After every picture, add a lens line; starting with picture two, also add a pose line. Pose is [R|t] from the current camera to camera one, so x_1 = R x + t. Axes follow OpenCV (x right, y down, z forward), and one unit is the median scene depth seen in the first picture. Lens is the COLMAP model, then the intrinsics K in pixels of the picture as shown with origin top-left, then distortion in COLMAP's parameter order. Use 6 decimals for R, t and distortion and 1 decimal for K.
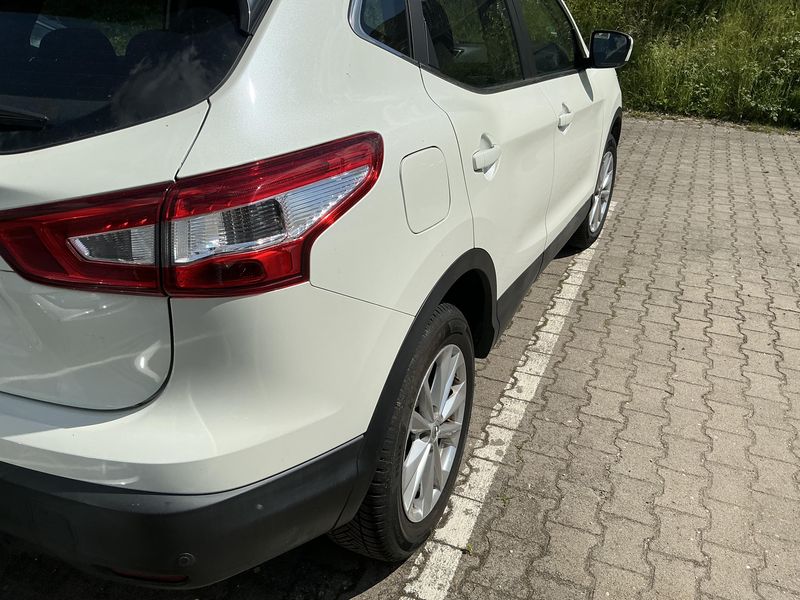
lens RADIAL K [[669.4, 0, 400.0], [0, 669.4, 300.0], [0, 0, 1]] dist [0.096427, -0.201980]
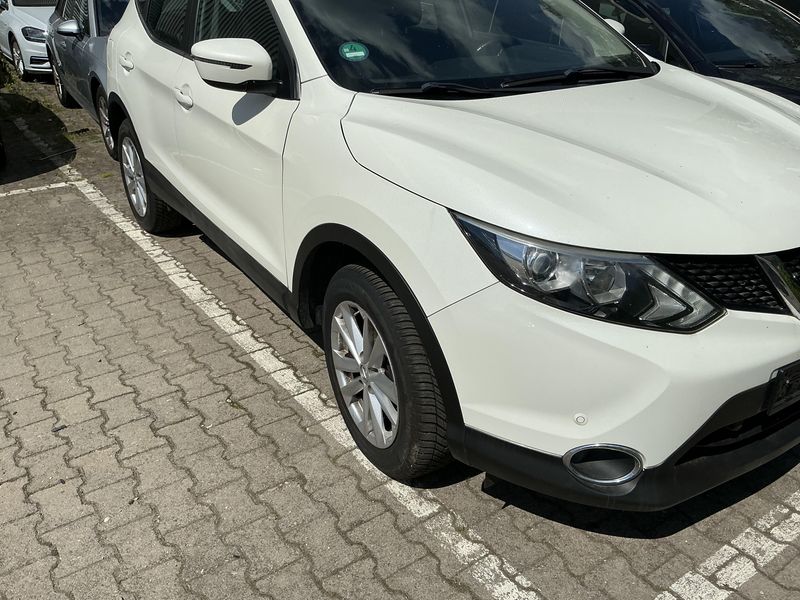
lens RADIAL K [[669.4, 0, 400.0], [0, 669.4, 300.0], [0, 0, 1]] dist [0.096427, -0.201980]
pose [[-0.525987, 0.355868, -0.772461, 0.892503], [-0.362961, 0.727462, 0.582287, -0.692090], [0.769153, 0.586649, -0.253469, 1.499332]]
